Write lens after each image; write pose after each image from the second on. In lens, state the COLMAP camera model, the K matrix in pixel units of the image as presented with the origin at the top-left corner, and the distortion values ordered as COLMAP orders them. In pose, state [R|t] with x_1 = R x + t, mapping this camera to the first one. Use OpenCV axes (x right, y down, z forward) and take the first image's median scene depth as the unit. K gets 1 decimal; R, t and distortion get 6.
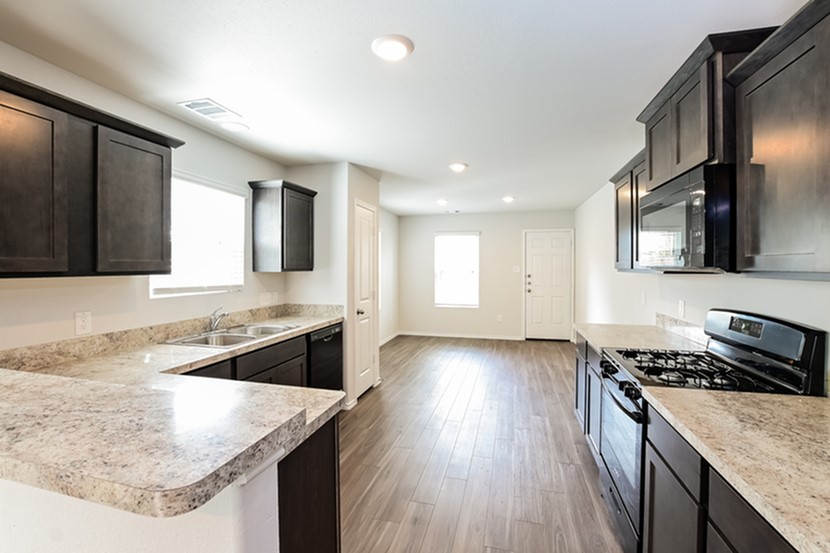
lens RADIAL K [[368.4, 0, 412.8], [0, 368.4, 270.7], [0, 0, 1]] dist [-0.002566, -0.000376]
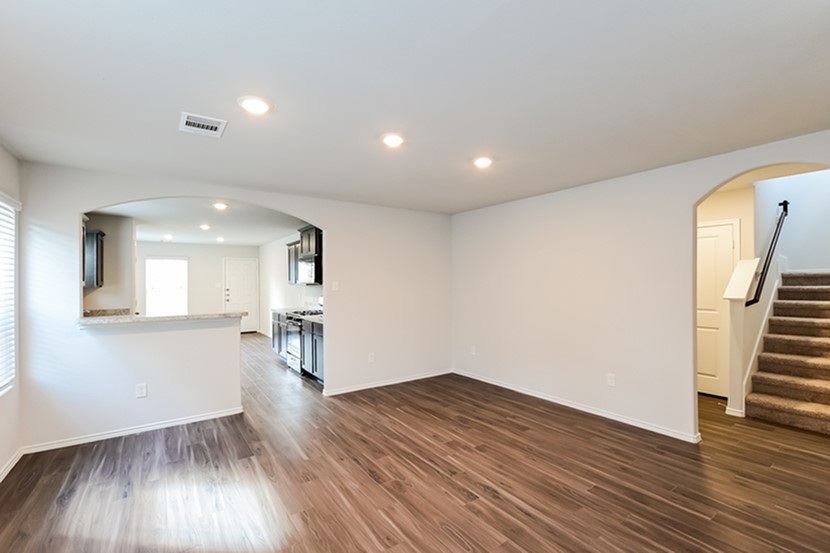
lens RADIAL K [[368.4, 0, 411.5], [0, 368.4, 280.4], [0, 0, 1]] dist [-0.002566, -0.000376]
pose [[0.651771, 0.003836, 0.758406, -0.198876], [0.014771, 0.999733, -0.017750, 0.008487], [-0.758272, 0.022771, 0.651540, -0.309177]]
